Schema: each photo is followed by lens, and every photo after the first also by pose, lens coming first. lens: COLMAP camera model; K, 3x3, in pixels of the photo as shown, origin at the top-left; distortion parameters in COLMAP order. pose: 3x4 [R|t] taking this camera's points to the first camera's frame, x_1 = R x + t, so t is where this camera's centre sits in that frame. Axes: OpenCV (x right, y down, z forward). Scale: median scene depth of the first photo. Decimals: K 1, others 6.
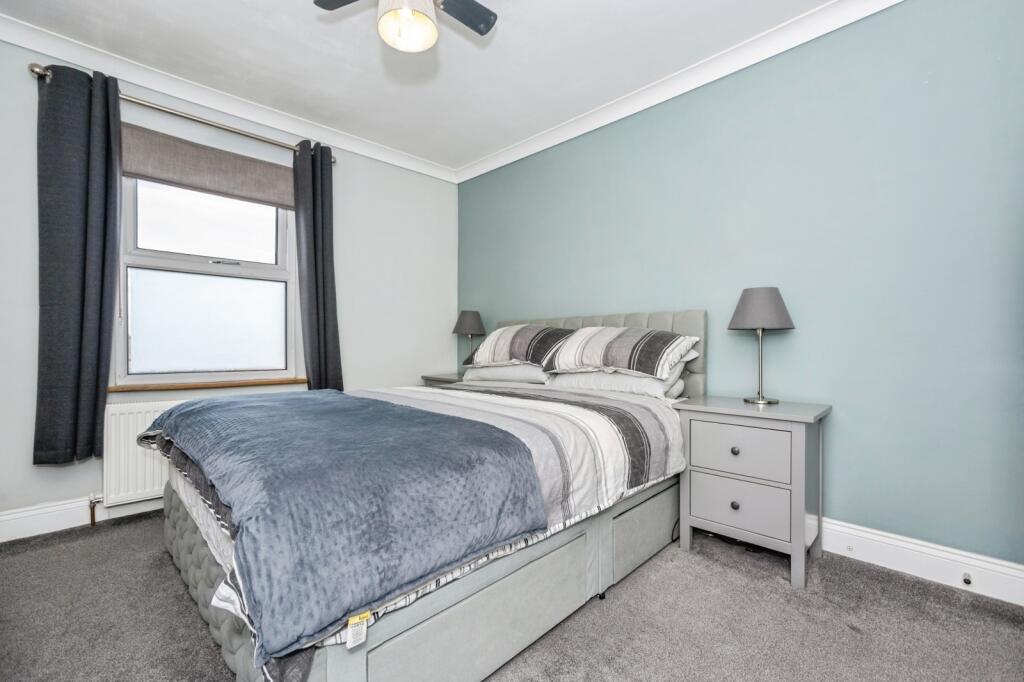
lens RADIAL K [[439.1, 0, 519.3], [0, 439.1, 345.1], [0, 0, 1]] dist [0.012019, 0.000401]
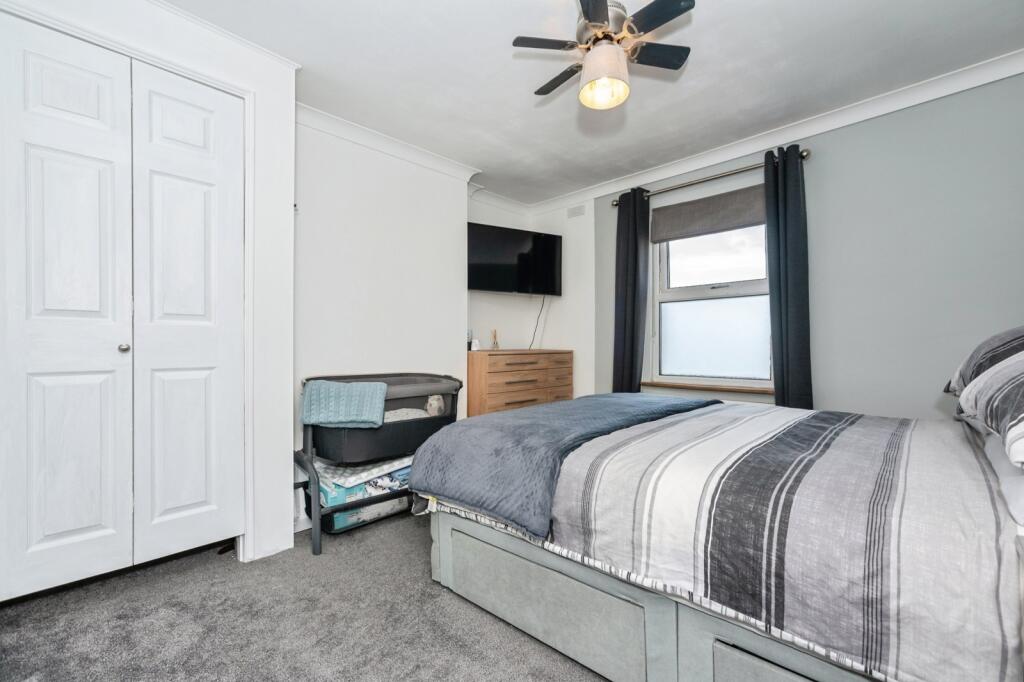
lens RADIAL K [[439.1, 0, 519.3], [0, 439.1, 345.1], [0, 0, 1]] dist [0.012019, 0.000401]
pose [[0.035827, -0.011383, -0.999293, 0.610402], [-0.002139, 0.999932, -0.011467, -0.016803], [0.999356, 0.002549, 0.035800, 0.497336]]
